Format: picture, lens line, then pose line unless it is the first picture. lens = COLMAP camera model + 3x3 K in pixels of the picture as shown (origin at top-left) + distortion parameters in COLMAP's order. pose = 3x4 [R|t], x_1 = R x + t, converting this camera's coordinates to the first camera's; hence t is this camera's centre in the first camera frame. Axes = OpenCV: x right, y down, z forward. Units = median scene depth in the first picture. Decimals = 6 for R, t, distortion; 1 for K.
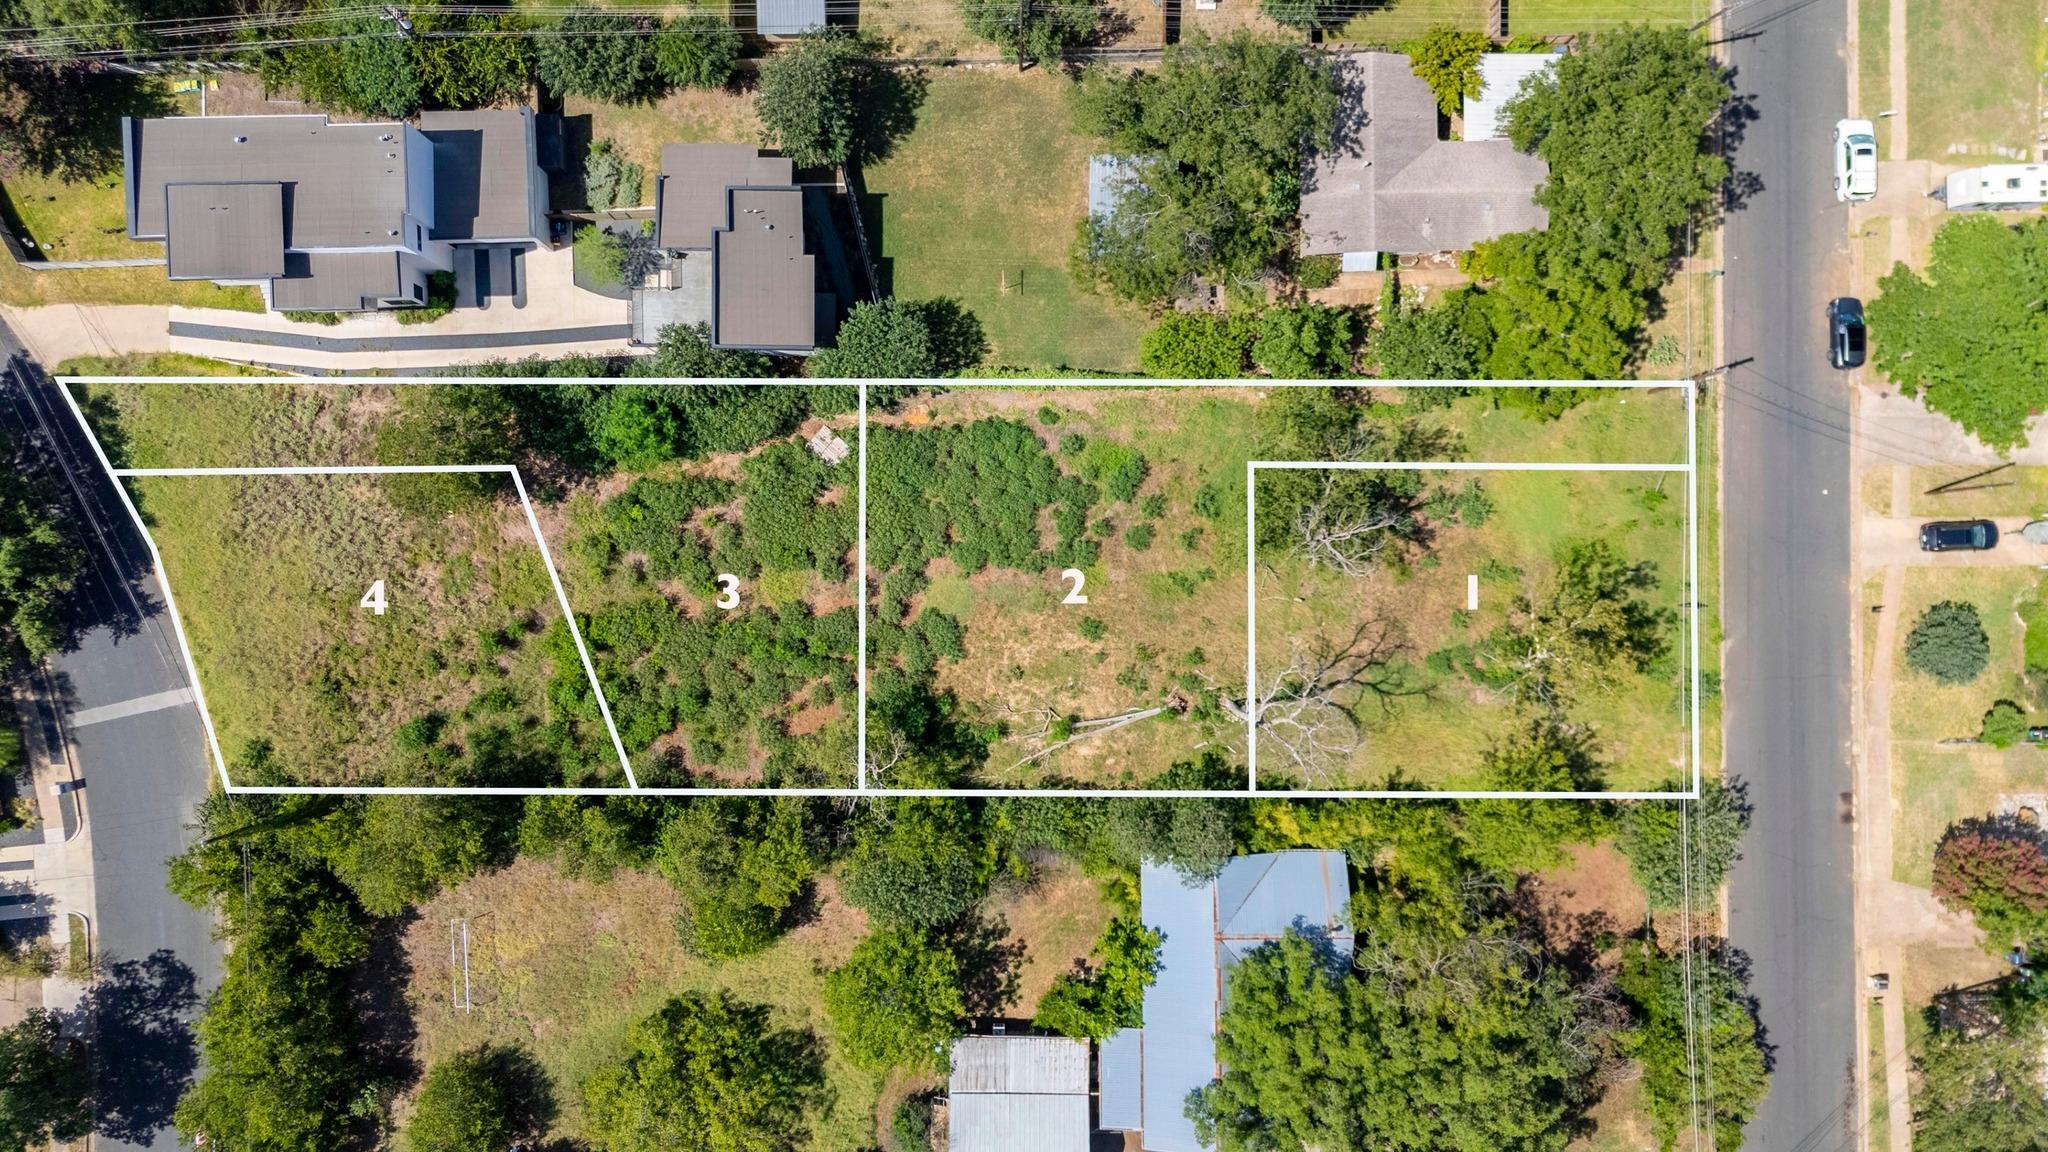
lens RADIAL K [[1497.8, 0, 1017.5], [0, 1497.8, 584.3], [0, 0, 1]] dist [0.067146, -0.072637]
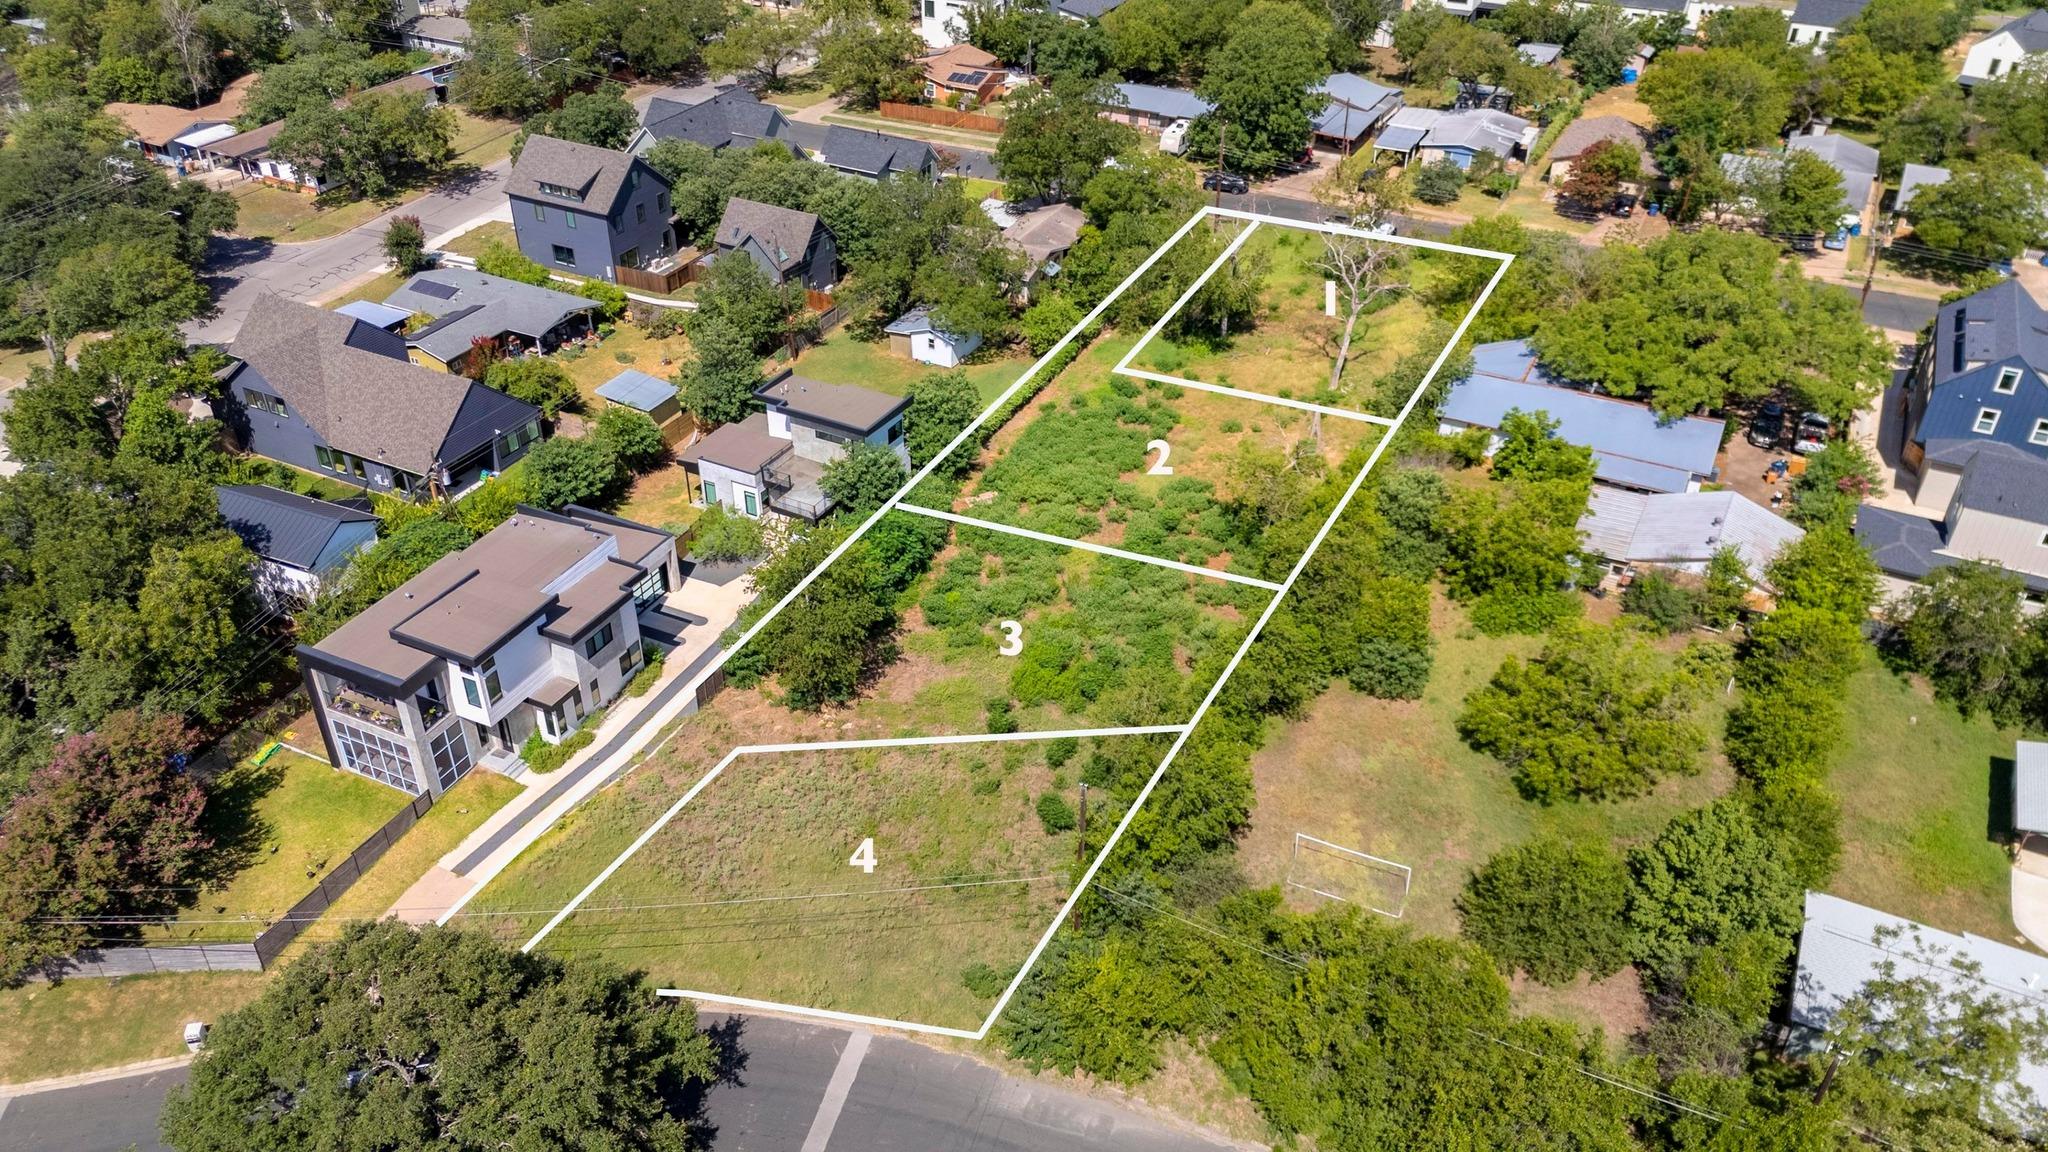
lens RADIAL K [[1497.8, 0, 1017.5], [0, 1497.8, 584.3], [0, 0, 1]] dist [0.067146, -0.072637]
pose [[0.459321, -0.523908, 0.717317, -0.915207], [0.888268, 0.269235, -0.372145, 0.345727], [0.001843, 0.808104, 0.589036, 0.414538]]
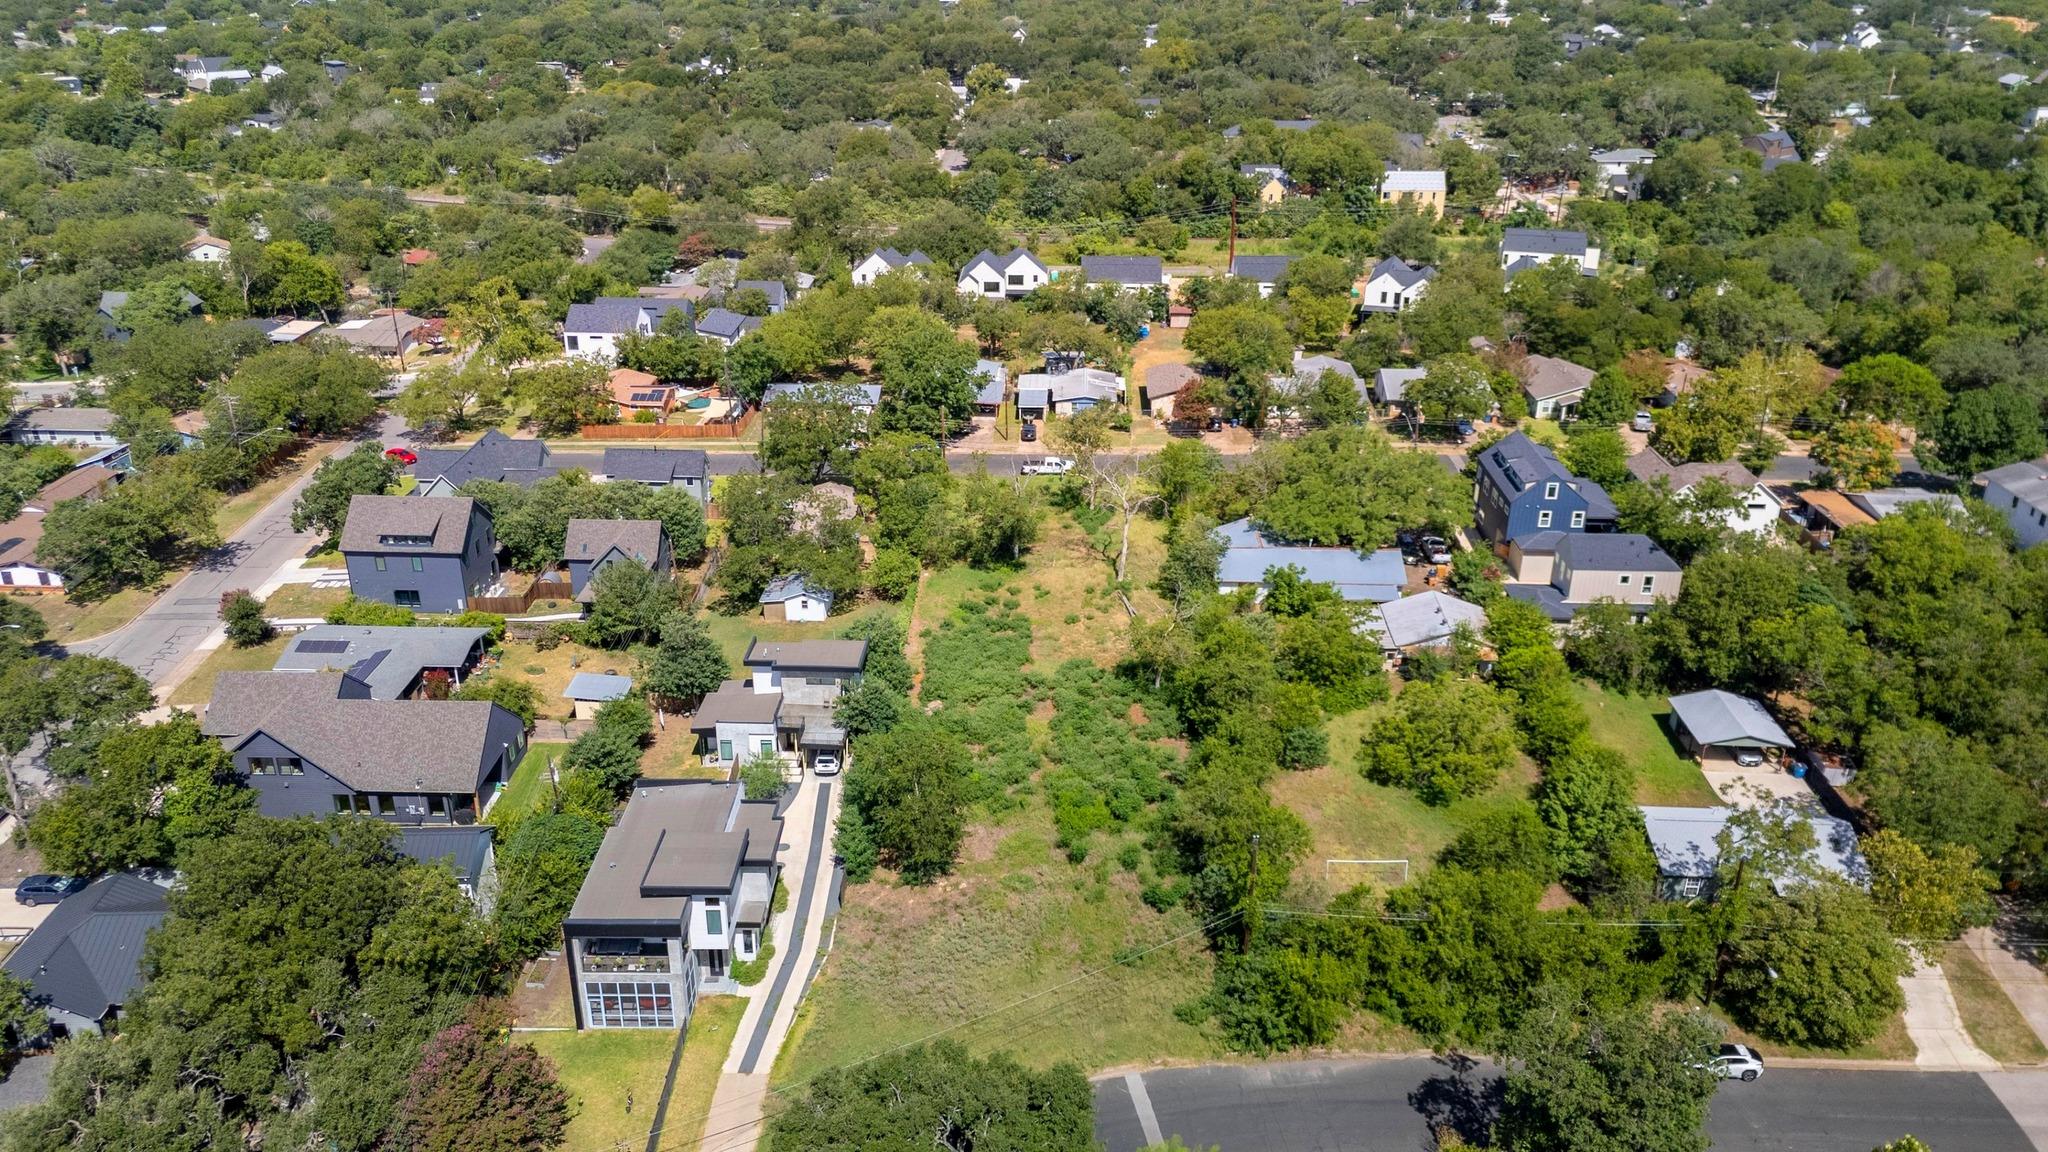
lens RADIAL K [[1497.8, 0, 1017.5], [0, 1497.8, 584.3], [0, 0, 1]] dist [0.067146, -0.072637]
pose [[0.036836, -0.437458, 0.898484, -1.267252], [0.999280, 0.024308, -0.029134, 0.020907], [-0.009096, 0.898910, 0.438038, 0.315190]]
